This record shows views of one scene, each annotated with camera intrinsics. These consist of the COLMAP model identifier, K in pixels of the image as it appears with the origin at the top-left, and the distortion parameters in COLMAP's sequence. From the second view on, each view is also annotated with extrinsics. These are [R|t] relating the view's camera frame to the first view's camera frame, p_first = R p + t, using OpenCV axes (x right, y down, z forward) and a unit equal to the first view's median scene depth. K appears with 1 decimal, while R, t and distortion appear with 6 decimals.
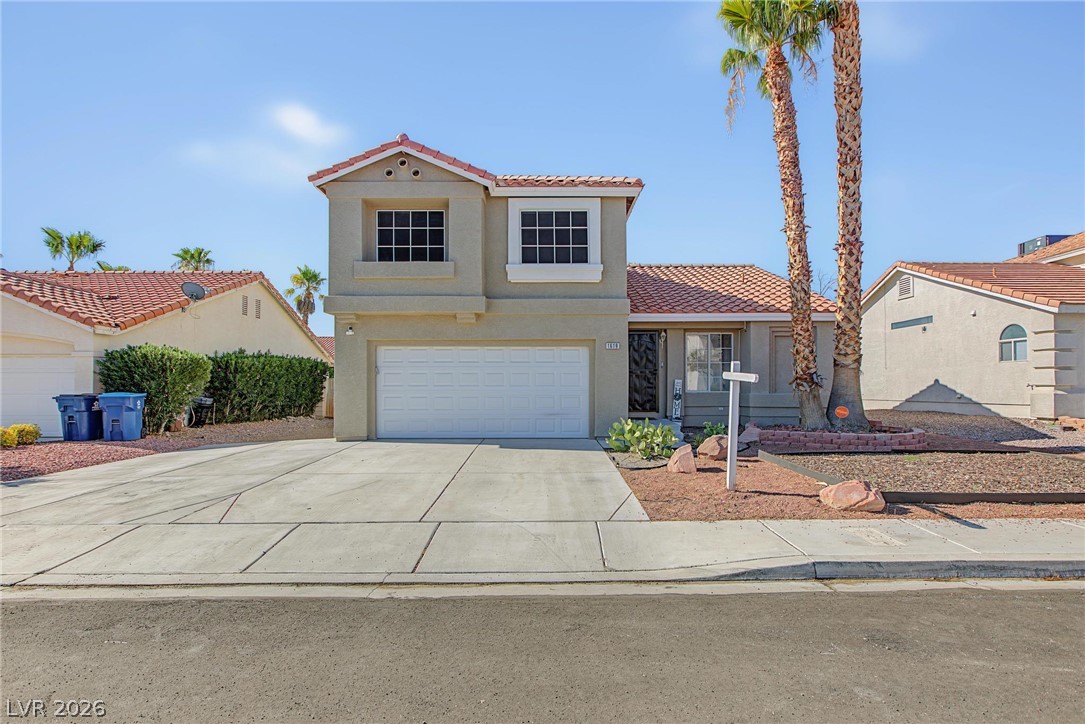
lens RADIAL K [[496.5, 0, 541.6], [0, 496.5, 387.8], [0, 0, 1]] dist [-0.003998, -0.000426]
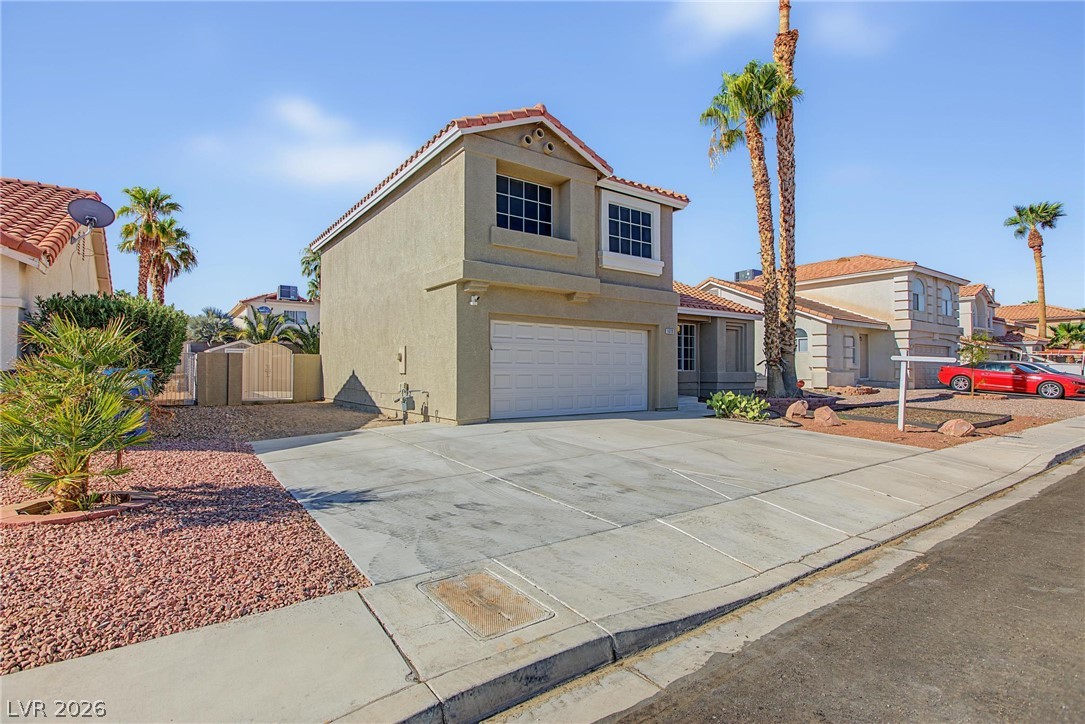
lens RADIAL K [[515.8, 0, 543.1], [0, 515.8, 362.8], [0, 0, 1]] dist [0.000757, 0.000112]
pose [[0.821353, 0.012933, 0.570273, -0.802378], [-0.004939, 0.999867, -0.015563, 0.011630], [-0.570399, 0.009966, 0.821308, 0.160439]]
